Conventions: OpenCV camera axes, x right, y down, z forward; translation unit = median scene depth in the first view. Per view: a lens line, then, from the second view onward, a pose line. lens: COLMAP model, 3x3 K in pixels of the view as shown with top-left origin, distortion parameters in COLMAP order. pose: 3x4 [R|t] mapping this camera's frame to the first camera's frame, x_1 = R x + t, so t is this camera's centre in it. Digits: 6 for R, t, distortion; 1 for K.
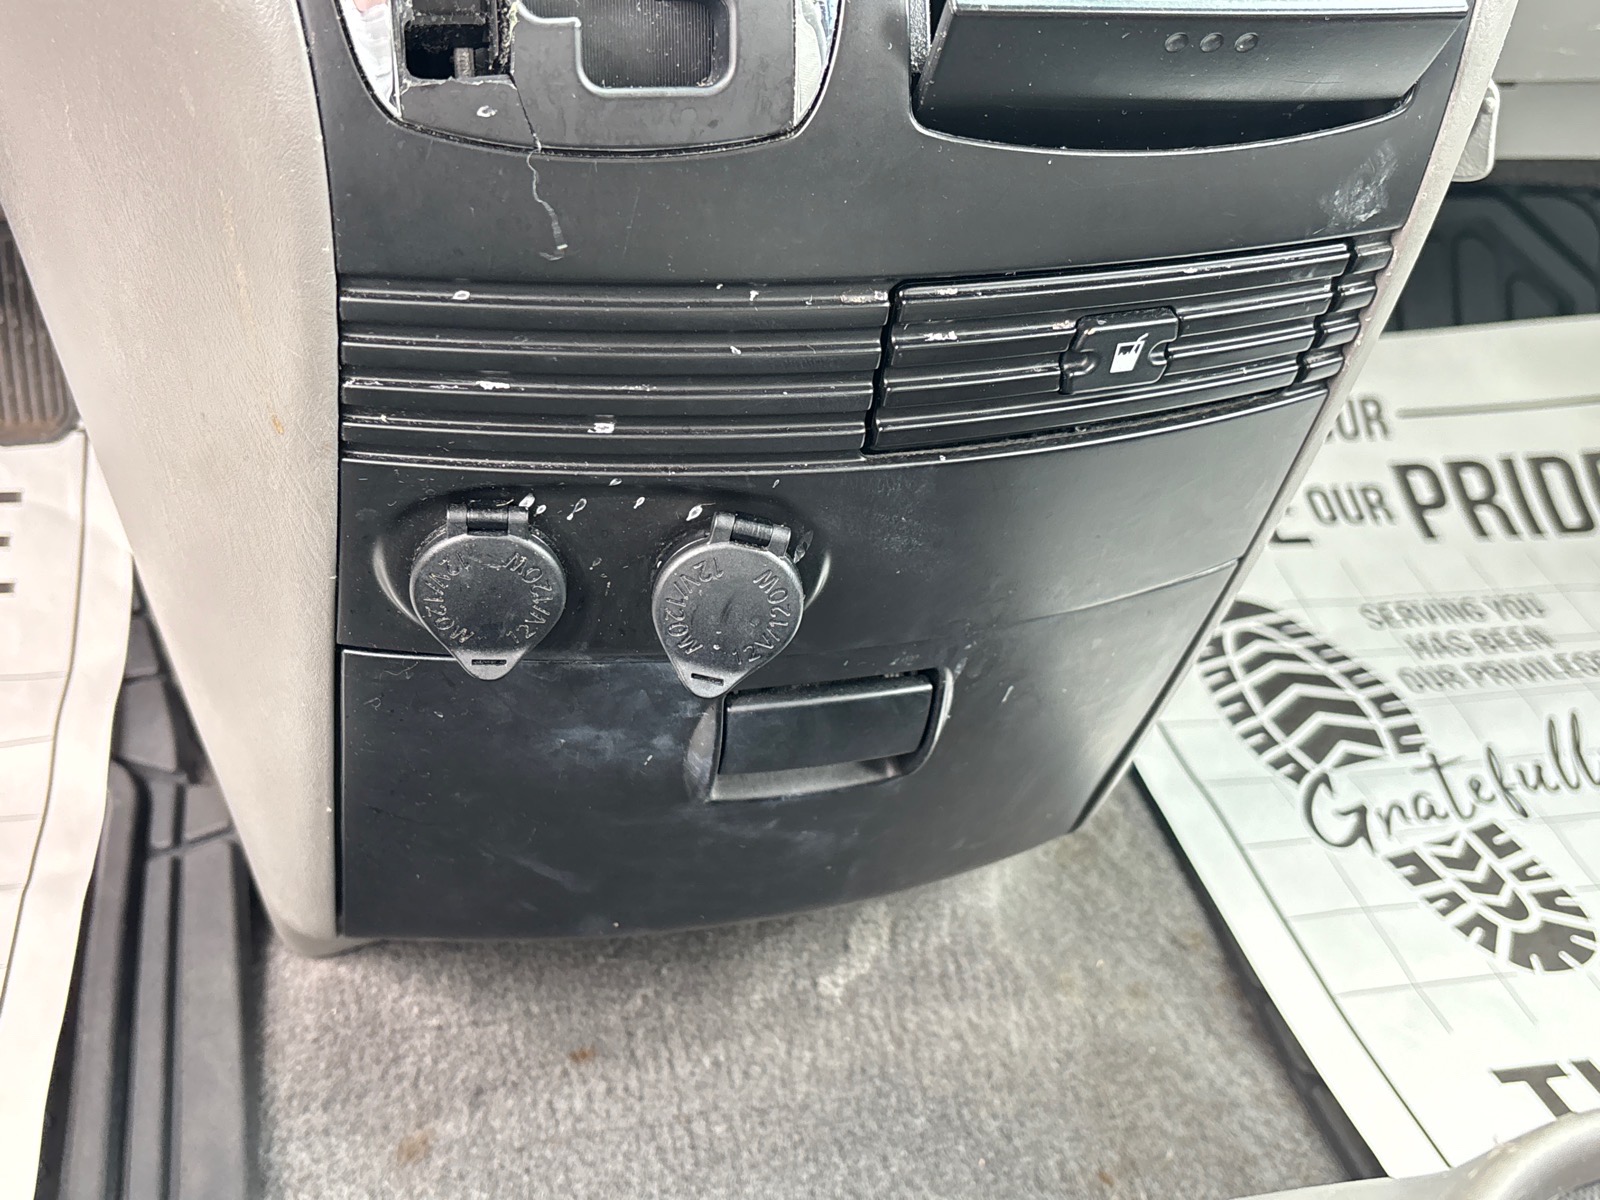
lens RADIAL K [[1734.3, 0, 789.7], [0, 1734.3, 633.1], [0, 0, 1]] dist [-0.003178, 0.000000]
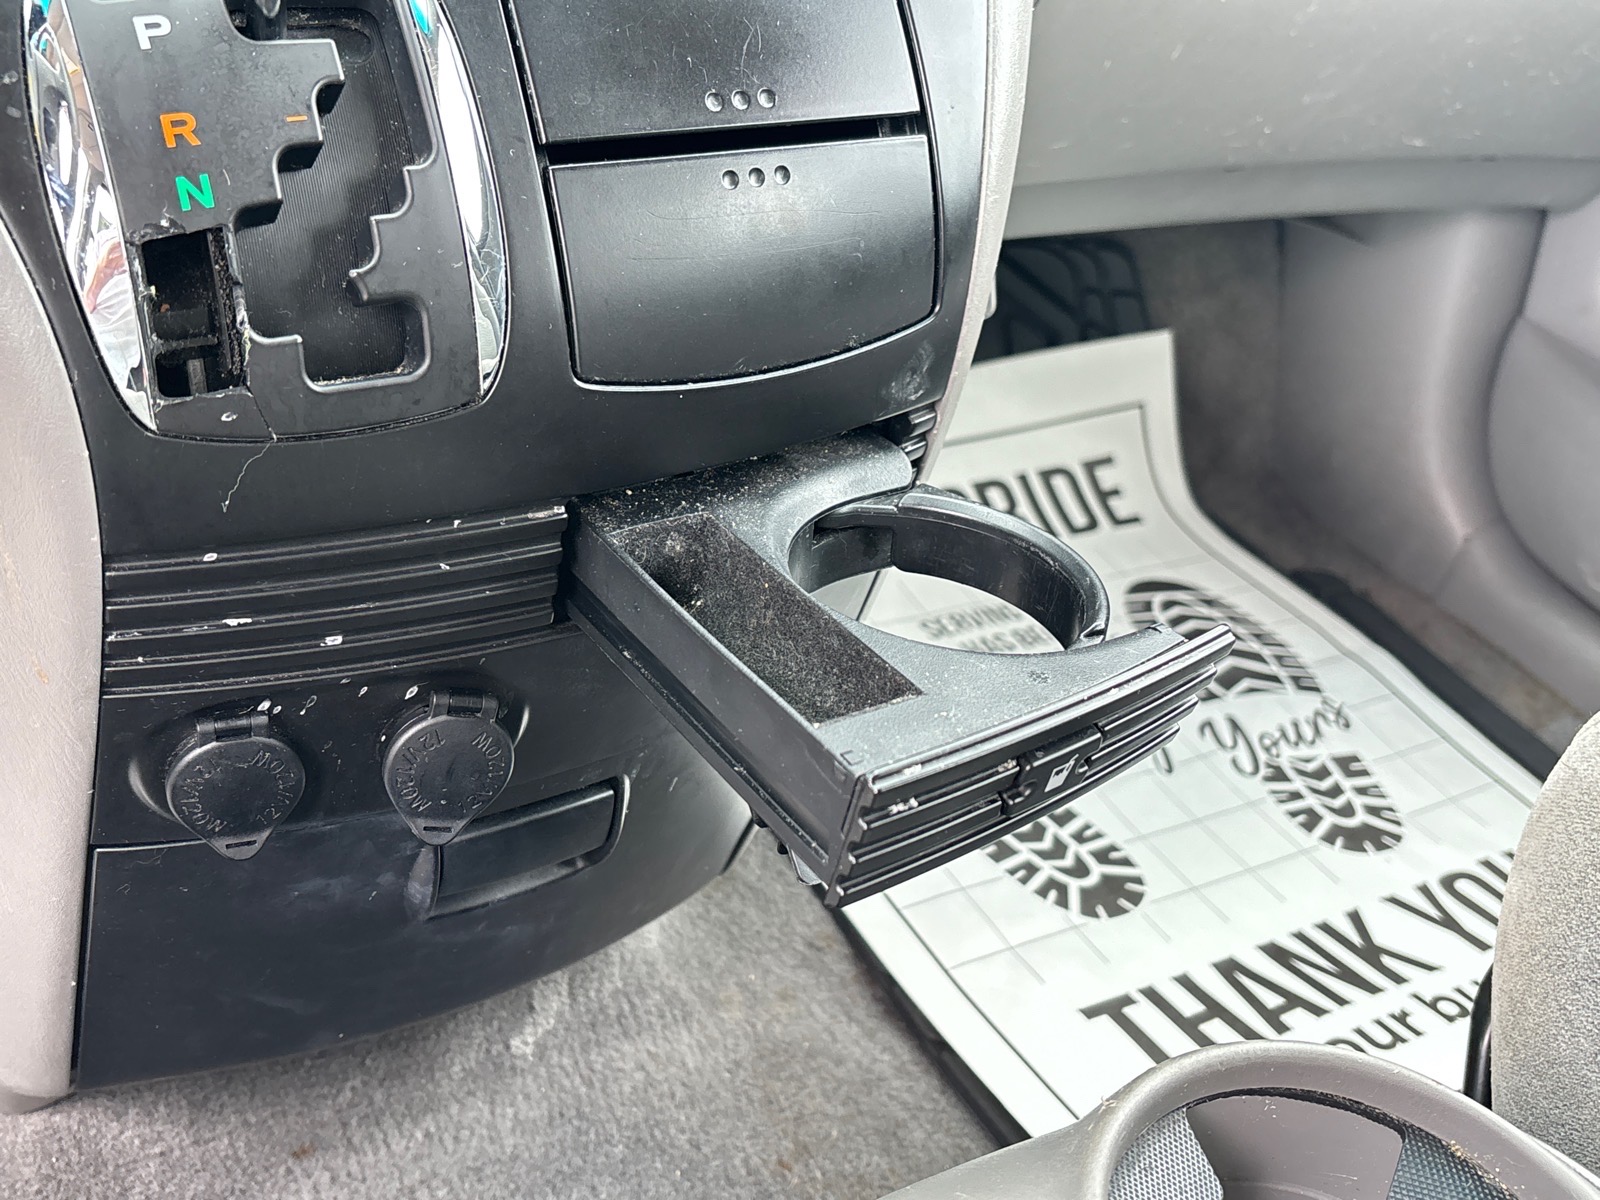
lens RADIAL K [[1734.3, 0, 806.5], [0, 1734.3, 629.6], [0, 0, 1]] dist [-0.003178, 0.000000]
pose [[0.957487, -0.128075, 0.258488, -0.051129], [0.127591, 0.991650, 0.018720, -0.052858], [-0.258727, 0.015056, 0.965833, -0.112161]]
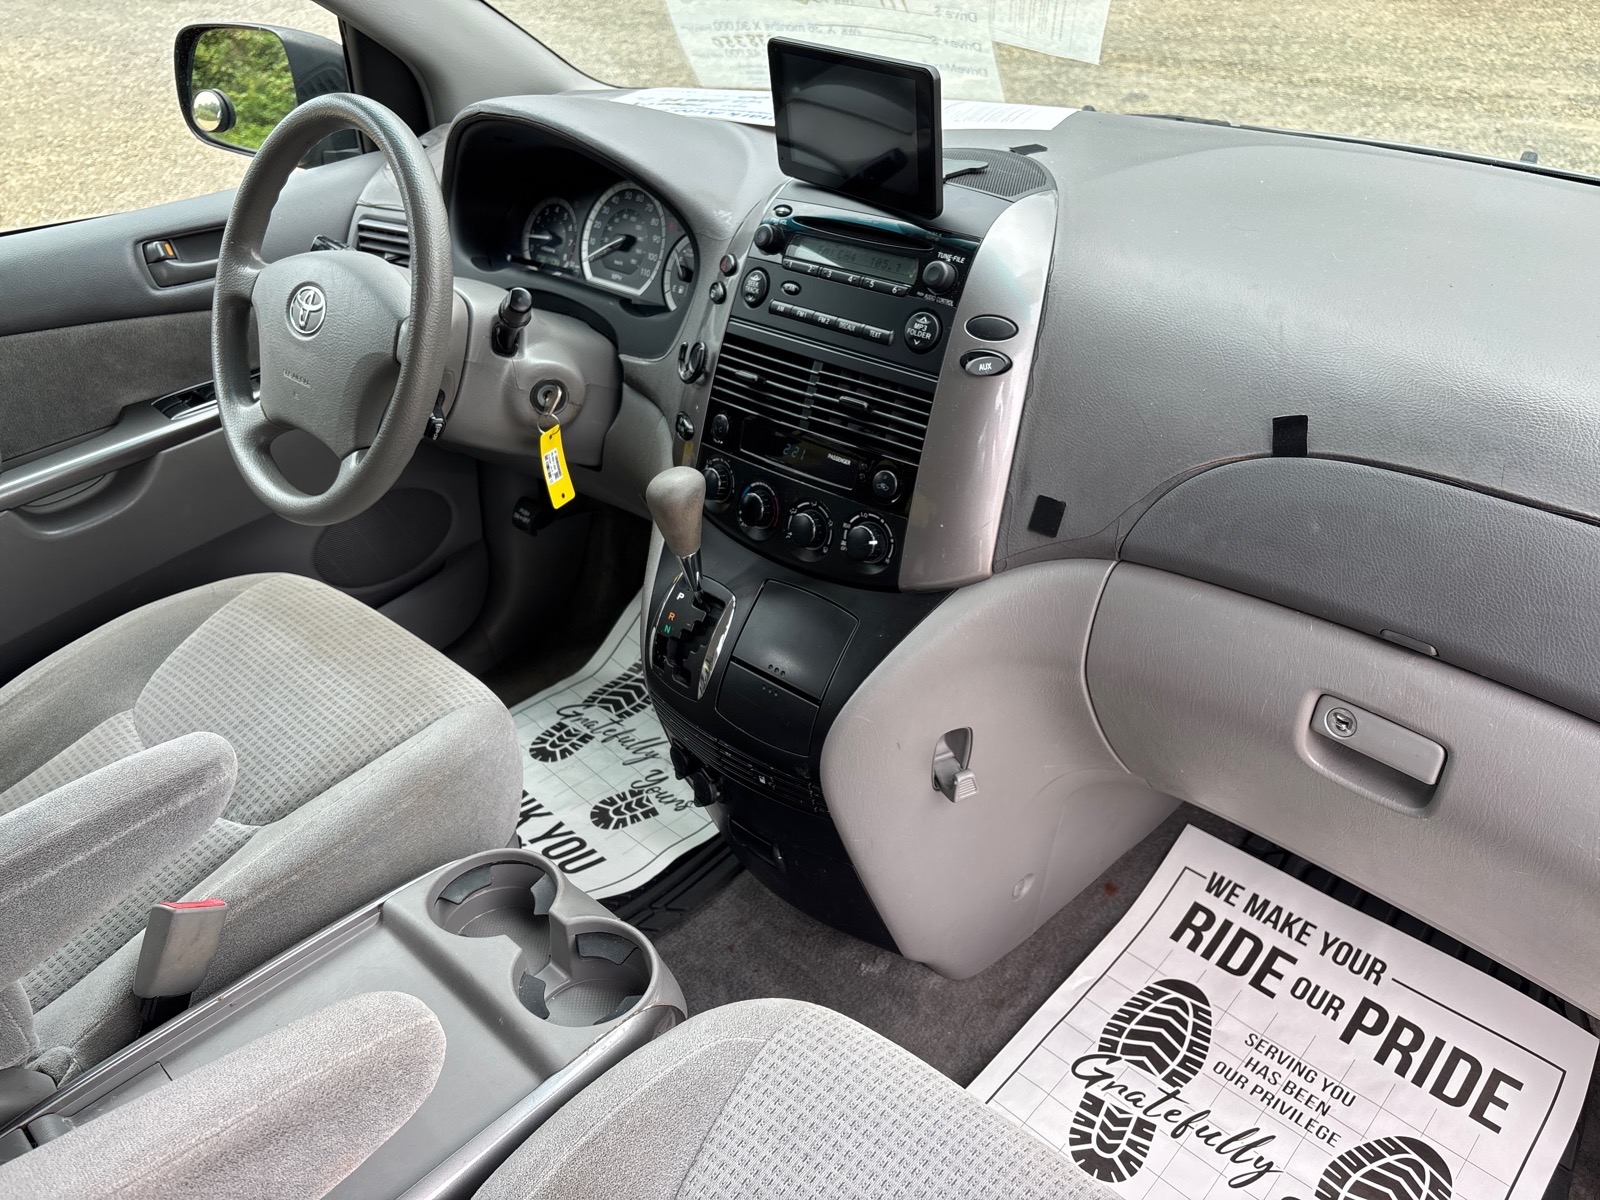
lens RADIAL K [[1214.4, 0, 792.2], [0, 1214.4, 603.1], [0, 0, 1]] dist [0.055054, -0.060650]
pose [[0.527163, 0.359825, -0.769821, 1.215859], [-0.450708, 0.886395, 0.105675, -0.458587], [0.720390, 0.291256, 0.629451, -0.494139]]
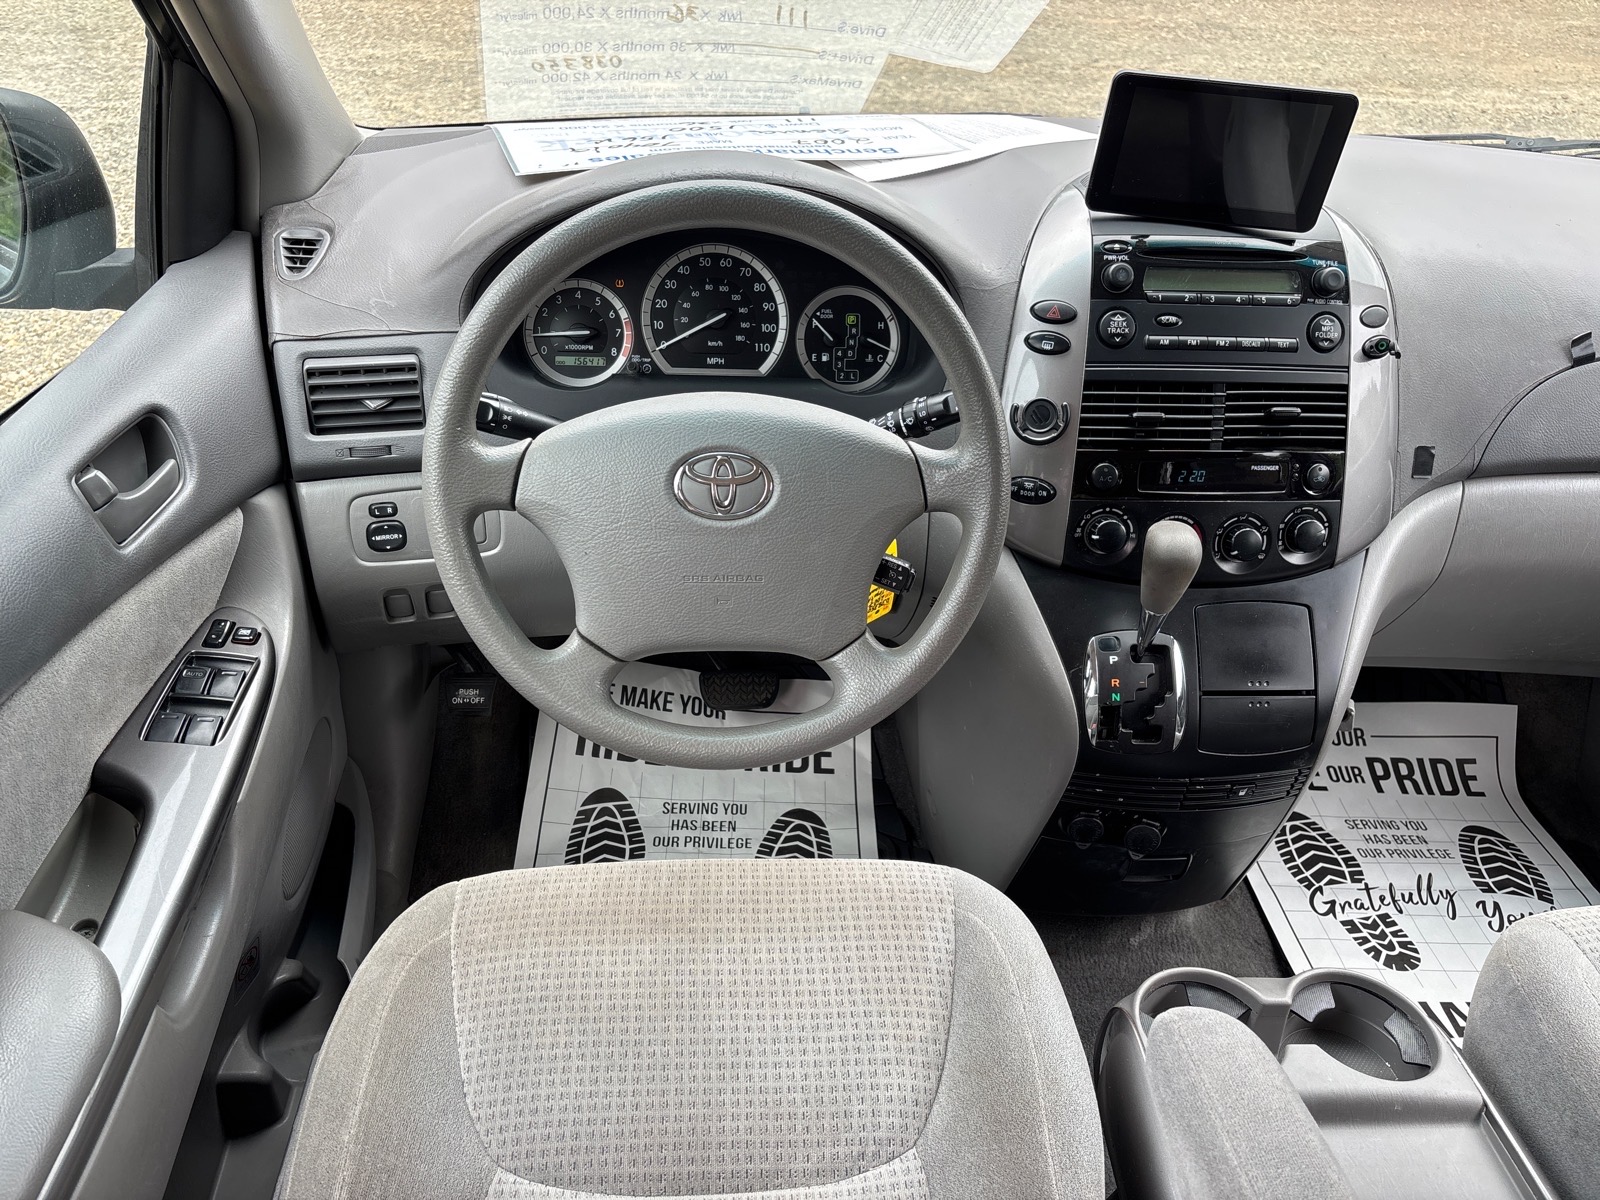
lens RADIAL K [[1214.4, 0, 797.5], [0, 1214.4, 599.0], [0, 0, 1]] dist [0.055054, -0.060650]
pose [[0.982133, 0.071201, -0.174202, -0.207510], [-0.086670, 0.992785, -0.082862, -0.149432], [0.167045, 0.096480, 0.981217, -1.155936]]
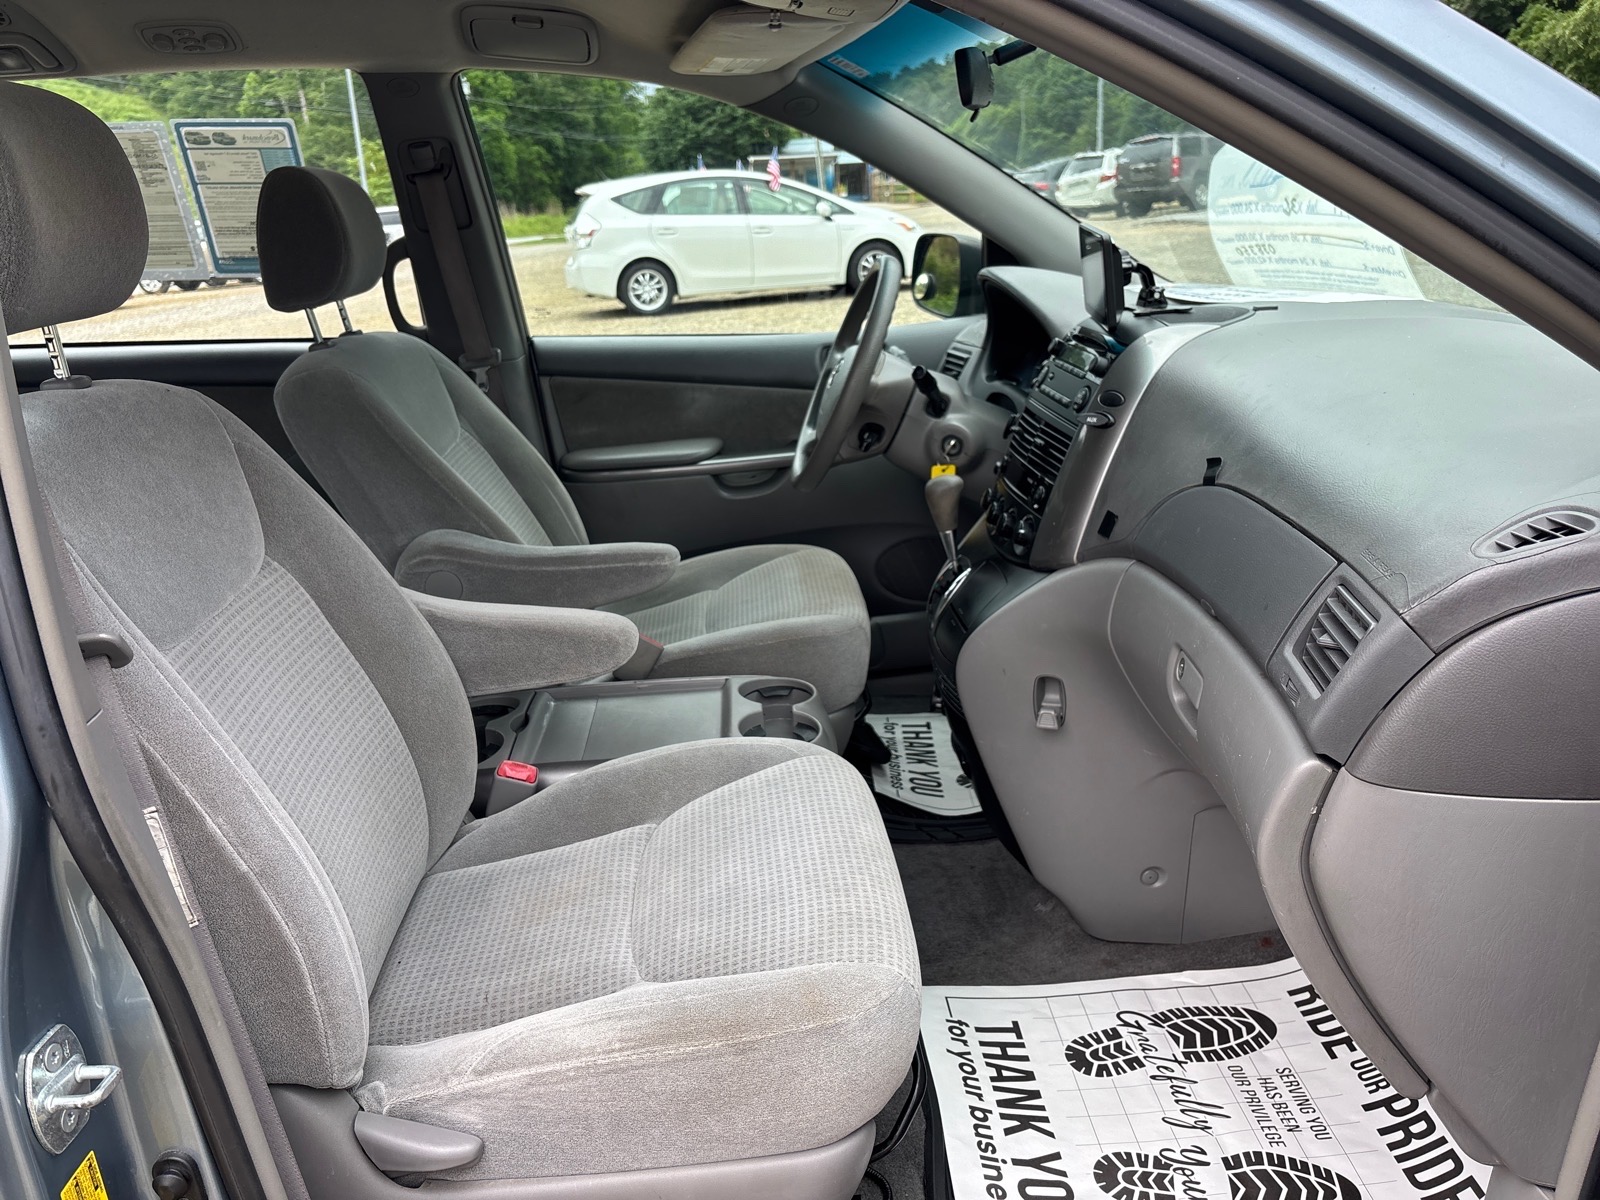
lens RADIAL K [[1214.4, 0, 786.7], [0, 1214.4, 611.2], [0, 0, 1]] dist [0.055054, -0.060650]
pose [[-0.214768, 0.246935, -0.944933, 2.294347], [-0.563943, 0.758569, 0.326409, -0.770084], [0.797398, 0.602990, -0.023659, 0.238293]]
